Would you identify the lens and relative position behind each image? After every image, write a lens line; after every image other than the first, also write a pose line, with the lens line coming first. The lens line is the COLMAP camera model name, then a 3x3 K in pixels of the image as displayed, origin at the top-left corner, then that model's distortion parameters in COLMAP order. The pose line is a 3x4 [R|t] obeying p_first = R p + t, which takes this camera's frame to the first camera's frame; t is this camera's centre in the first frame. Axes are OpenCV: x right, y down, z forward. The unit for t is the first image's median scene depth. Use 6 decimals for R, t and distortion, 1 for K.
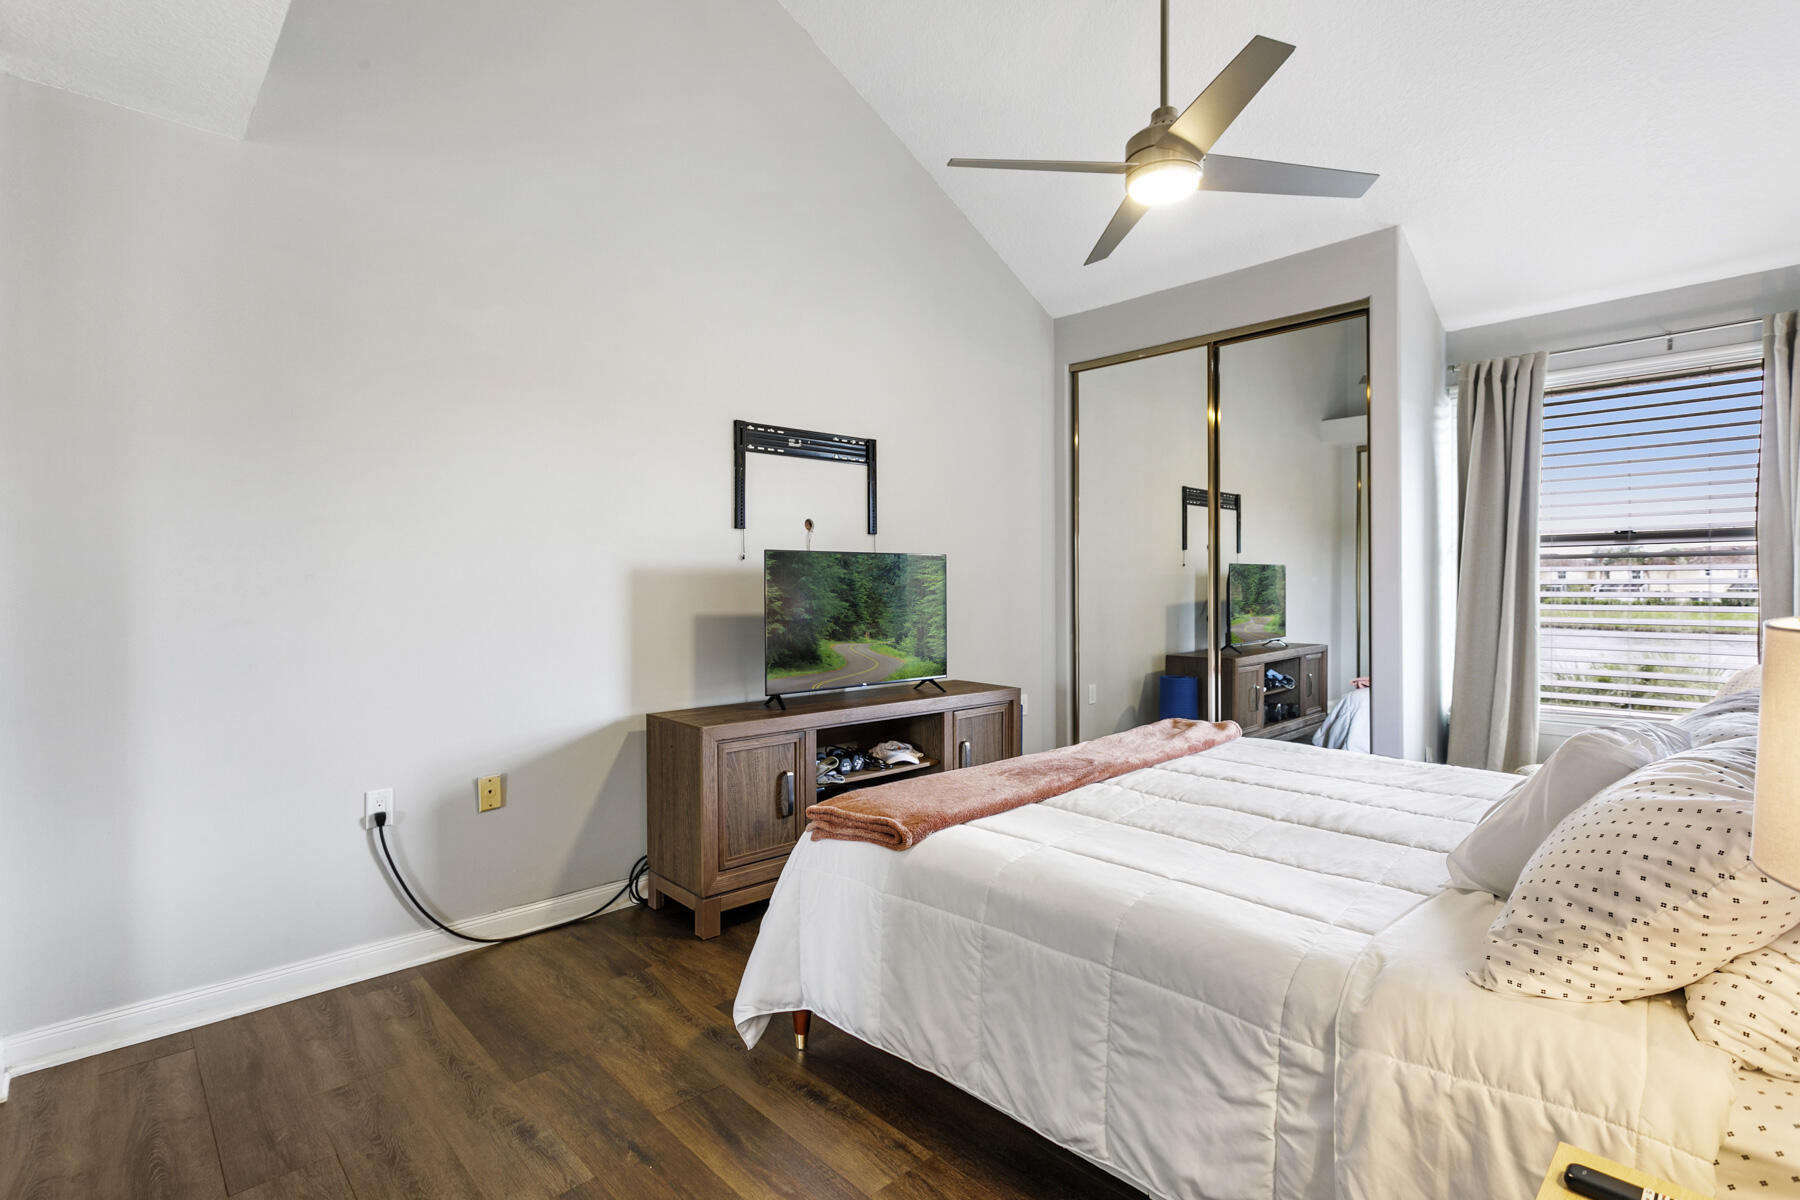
lens RADIAL K [[872.8, 0, 908.3], [0, 872.8, 595.8], [0, 0, 1]] dist [0.000863, 0.000465]
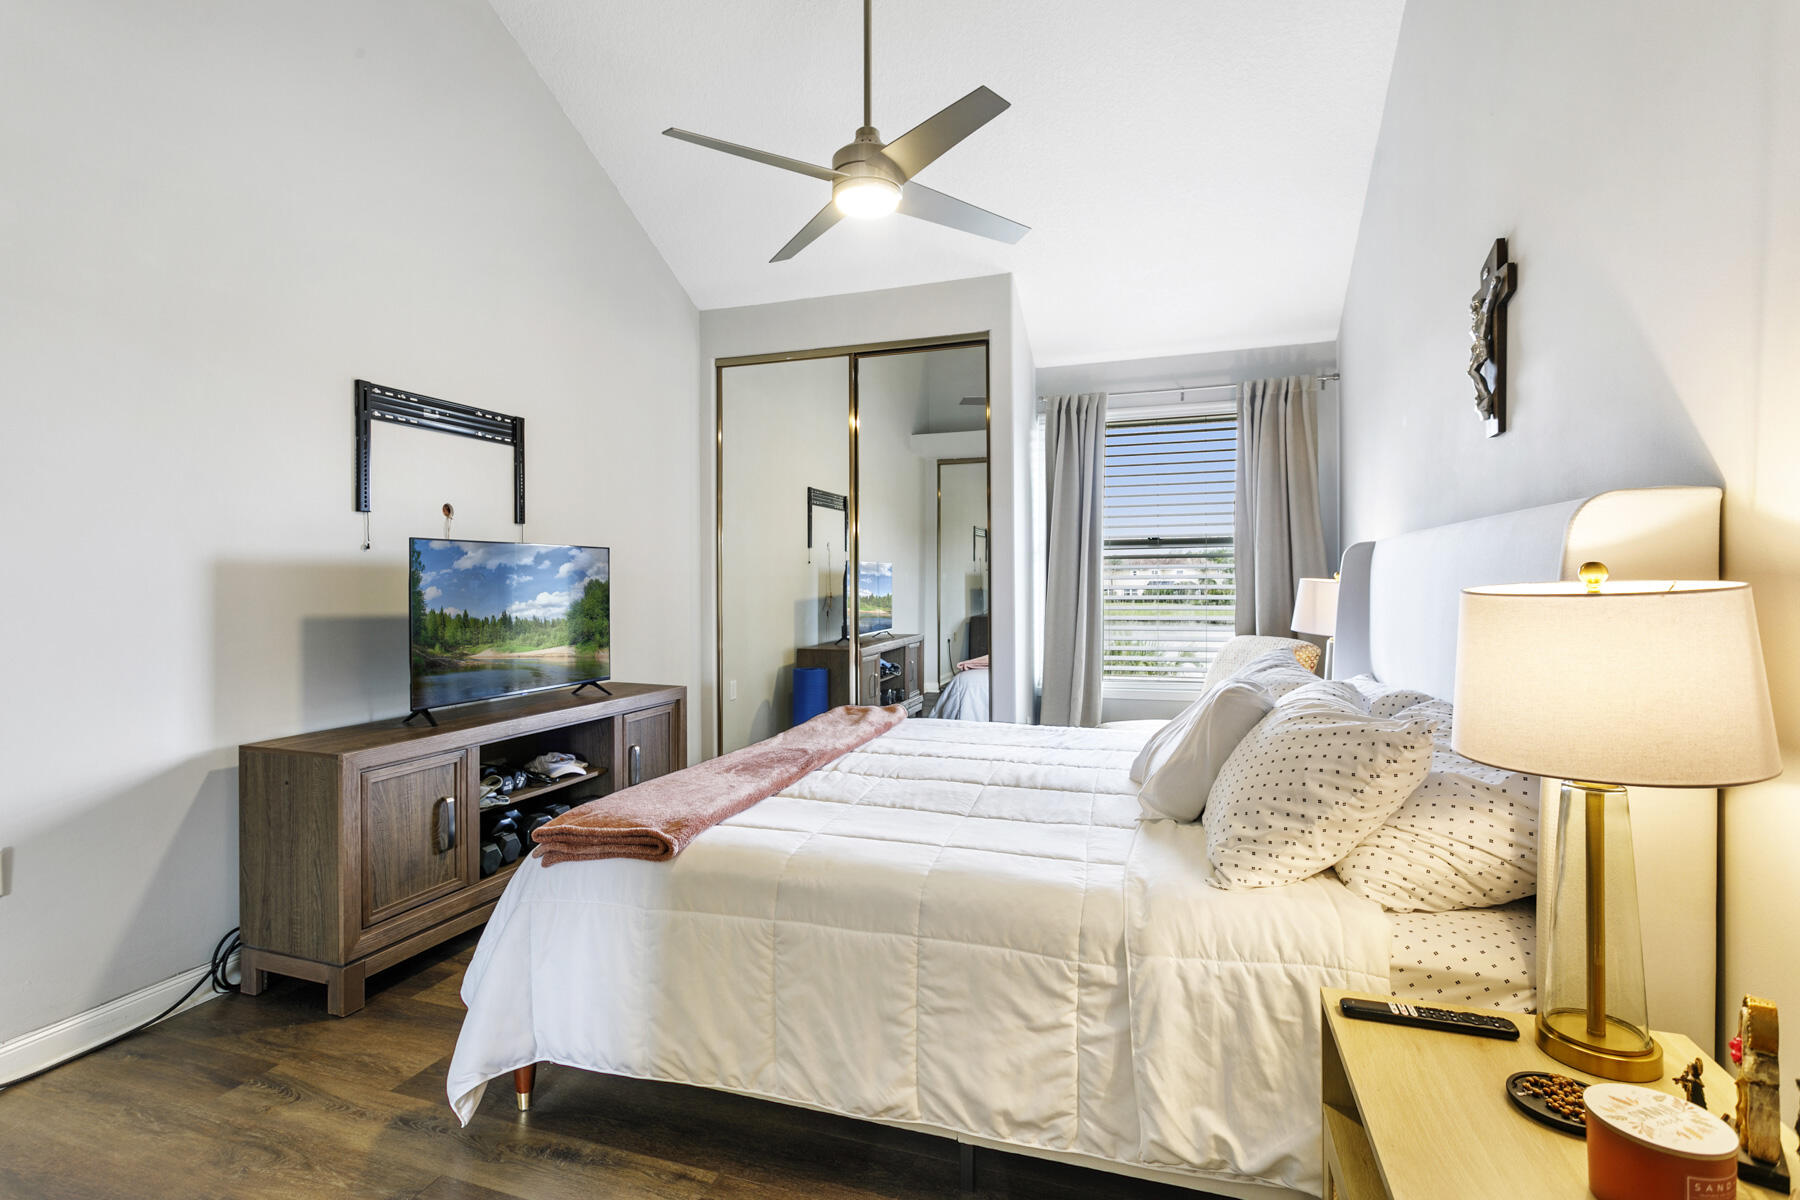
lens RADIAL K [[872.8, 0, 901.2], [0, 872.8, 592.1], [0, 0, 1]] dist [0.000863, 0.000465]
pose [[0.885506, -0.008470, 0.464551, -0.167160], [0.010655, 0.999941, -0.002077, 0.008104], [-0.464506, 0.006789, 0.885544, 0.045026]]
